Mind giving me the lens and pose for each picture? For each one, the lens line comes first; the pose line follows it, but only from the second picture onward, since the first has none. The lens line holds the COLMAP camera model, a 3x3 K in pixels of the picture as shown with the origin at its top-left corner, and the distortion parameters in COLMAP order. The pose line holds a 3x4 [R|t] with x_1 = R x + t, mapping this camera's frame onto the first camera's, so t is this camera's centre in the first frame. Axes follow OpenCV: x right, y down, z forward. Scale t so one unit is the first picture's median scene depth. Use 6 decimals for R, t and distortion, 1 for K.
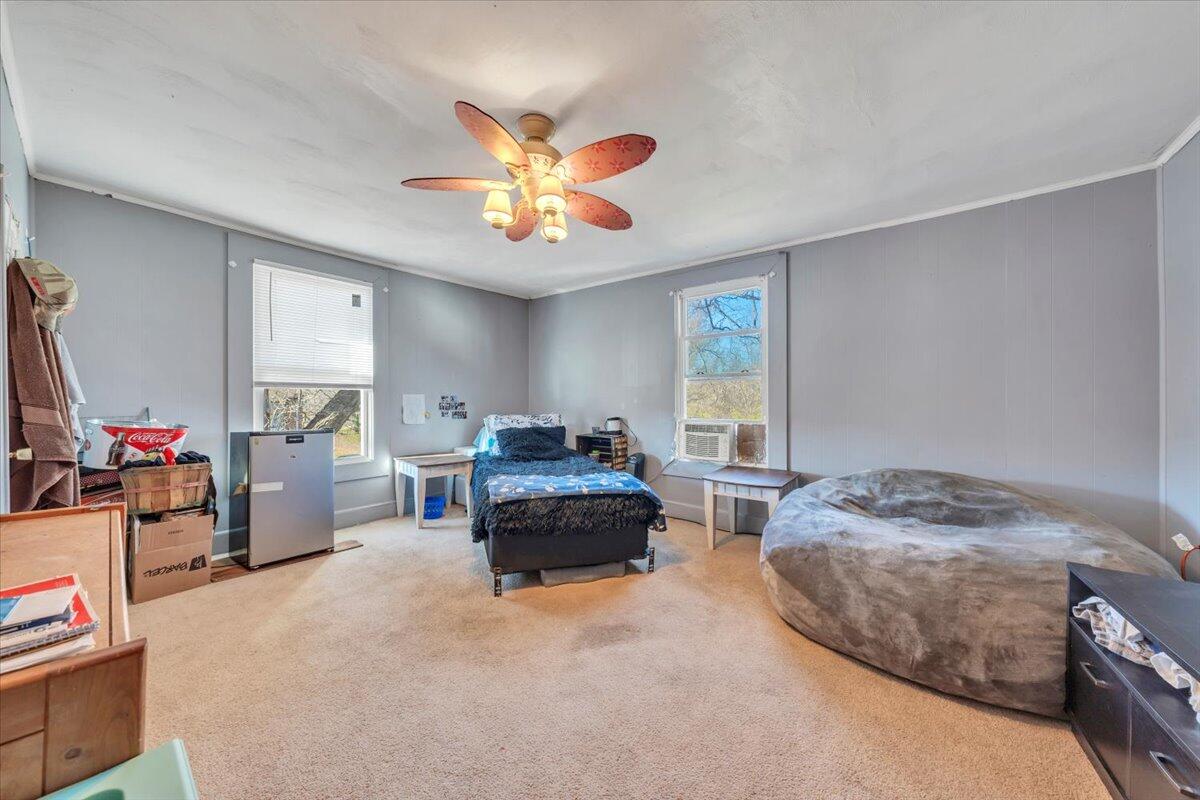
lens RADIAL K [[448.1, 0, 593.8], [0, 448.1, 394.5], [0, 0, 1]] dist [0.000498, -0.000007]
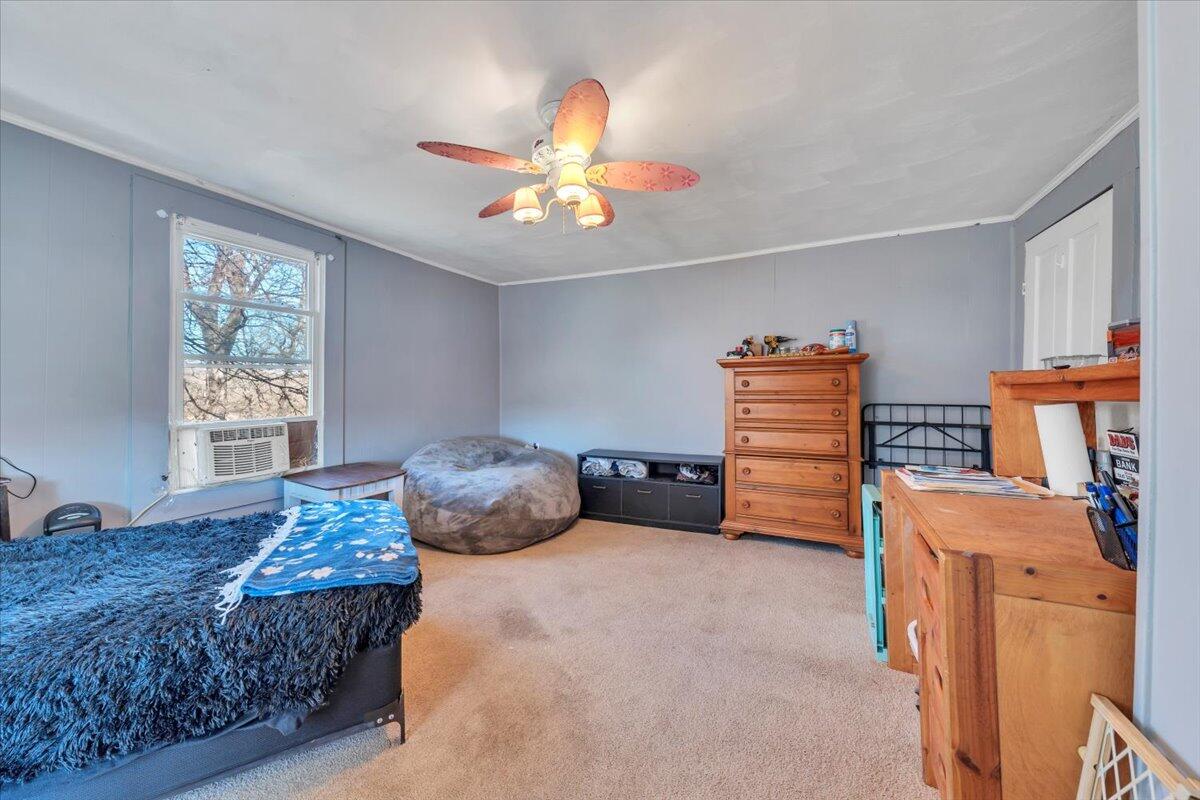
lens RADIAL K [[448.1, 0, 593.8], [0, 448.1, 394.5], [0, 0, 1]] dist [0.000498, -0.000007]
pose [[-0.258238, -0.012194, 0.966004, -0.624340], [-0.004887, 0.999924, 0.011316, 0.002845], [-0.966069, -0.001799, -0.258278, 0.692271]]
